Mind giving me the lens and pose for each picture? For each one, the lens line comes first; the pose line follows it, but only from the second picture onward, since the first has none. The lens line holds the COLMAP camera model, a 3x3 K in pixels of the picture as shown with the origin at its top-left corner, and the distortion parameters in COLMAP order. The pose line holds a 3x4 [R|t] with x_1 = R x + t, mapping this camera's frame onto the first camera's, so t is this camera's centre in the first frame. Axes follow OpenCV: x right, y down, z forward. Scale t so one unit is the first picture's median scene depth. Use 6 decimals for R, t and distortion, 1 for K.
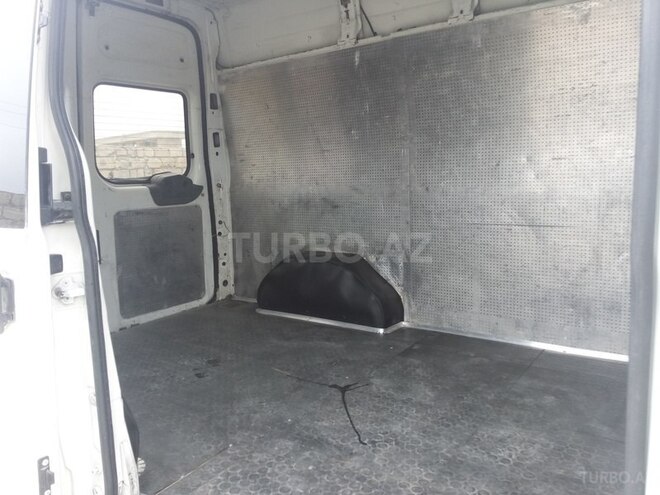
lens RADIAL K [[540.5, 0, 324.1], [0, 540.5, 237.4], [0, 0, 1]] dist [0.035693, -0.001979]
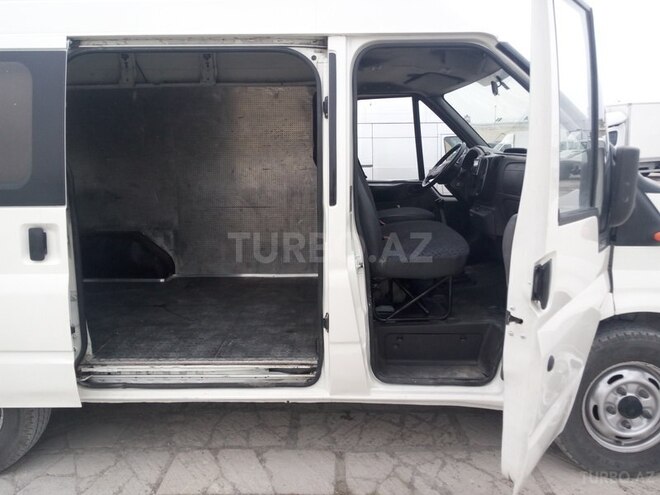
lens RADIAL K [[540.5, 0, 330.1], [0, 540.5, 247.6], [0, 0, 1]] dist [0.035693, -0.001979]
pose [[0.824943, -0.062424, 0.561758, -0.356273], [0.047453, 0.998023, 0.041218, 0.042653], [-0.563220, -0.007345, 0.826274, -0.513098]]
